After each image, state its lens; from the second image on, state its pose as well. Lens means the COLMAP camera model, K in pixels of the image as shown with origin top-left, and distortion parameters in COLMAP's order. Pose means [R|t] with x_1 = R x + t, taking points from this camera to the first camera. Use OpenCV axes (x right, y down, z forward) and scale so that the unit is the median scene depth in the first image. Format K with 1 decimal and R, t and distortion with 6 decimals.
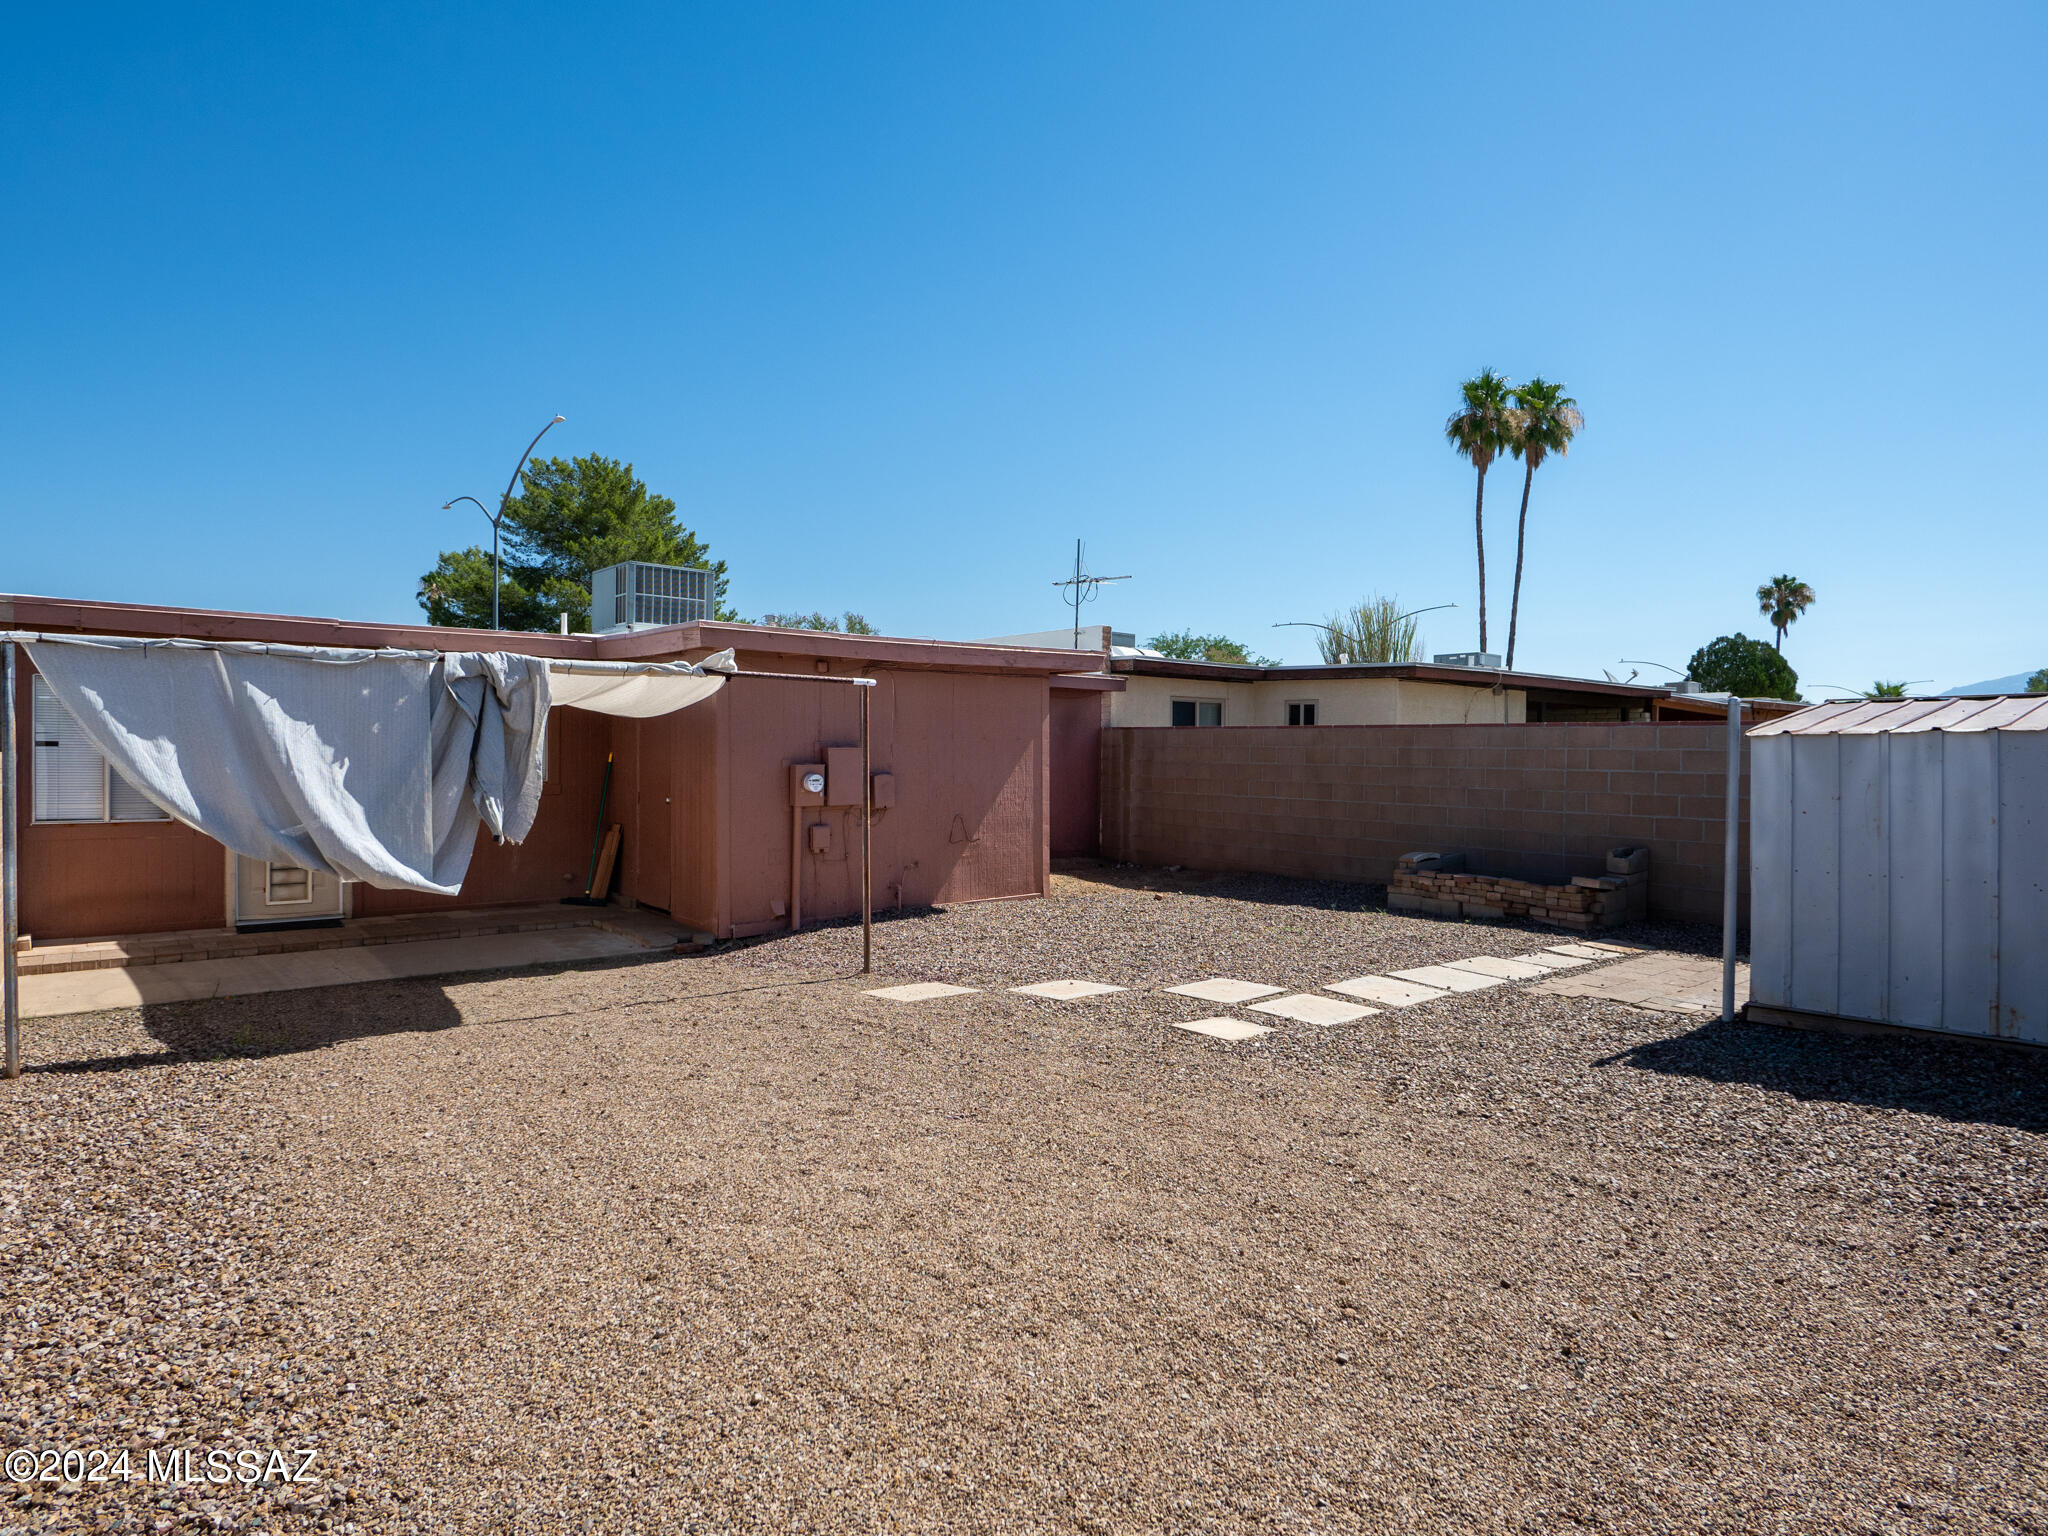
lens RADIAL K [[1119.0, 0, 1020.0], [0, 1119.0, 767.0], [0, 0, 1]] dist [-0.017894, 0.001537]
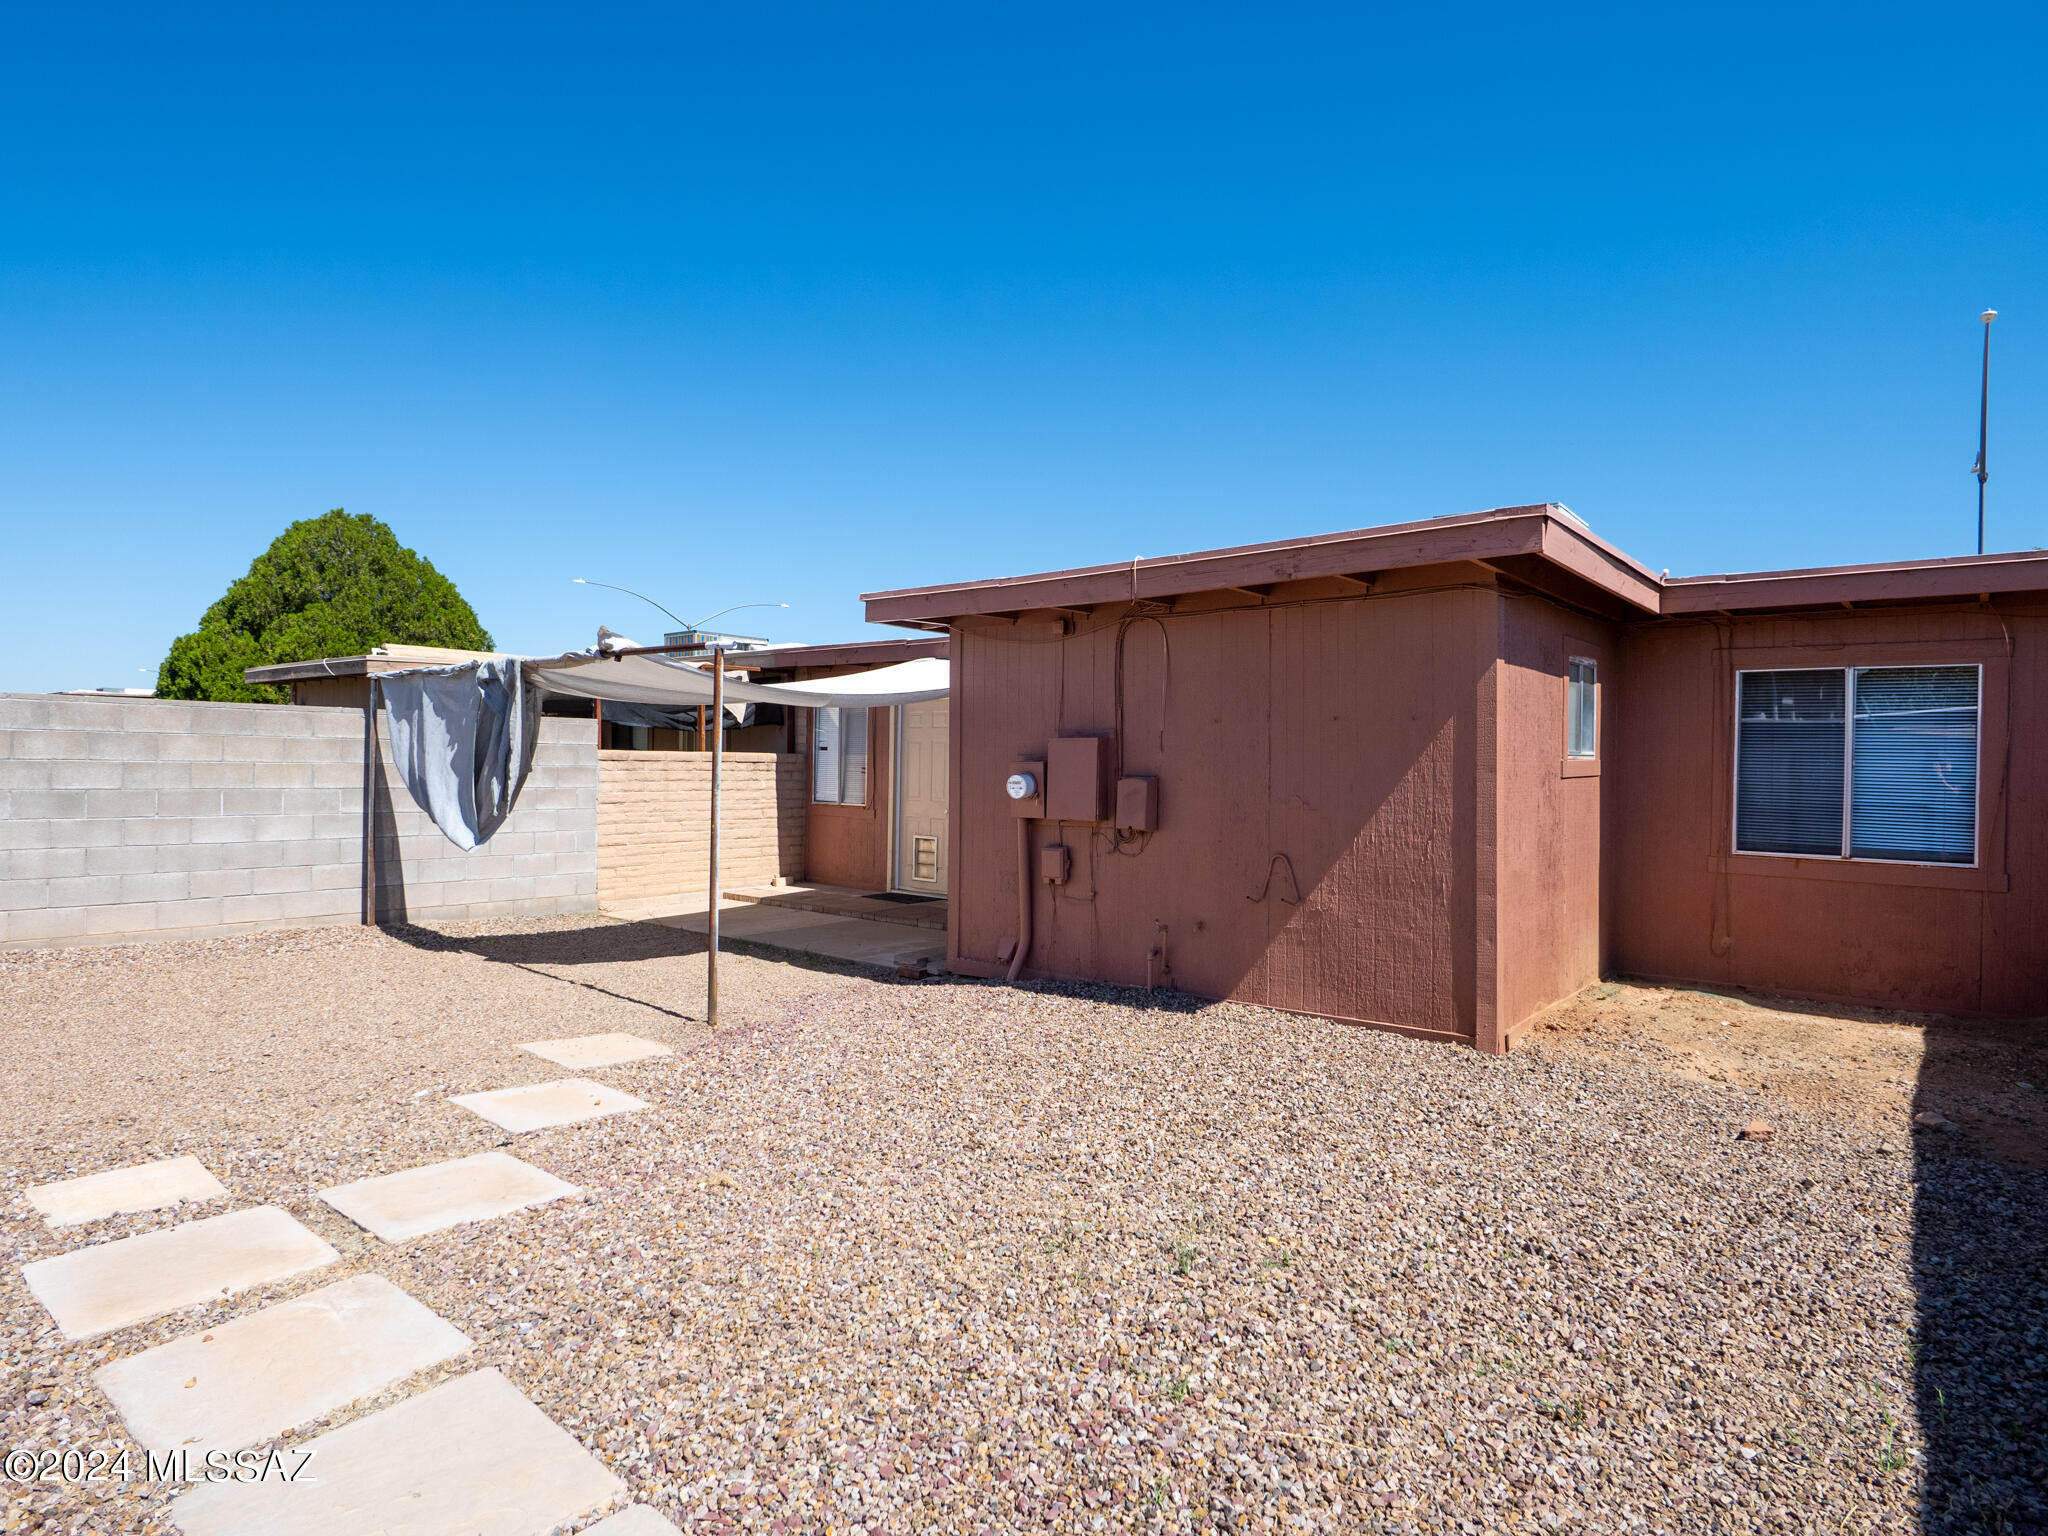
lens RADIAL K [[1119.0, 0, 1020.0], [0, 1119.0, 767.0], [0, 0, 1]] dist [-0.017894, 0.001537]
pose [[0.156259, -0.002378, -0.987713, 0.514836], [-0.028246, 0.999577, -0.006875, 0.006579], [0.987312, 0.028973, 0.156126, 0.825913]]
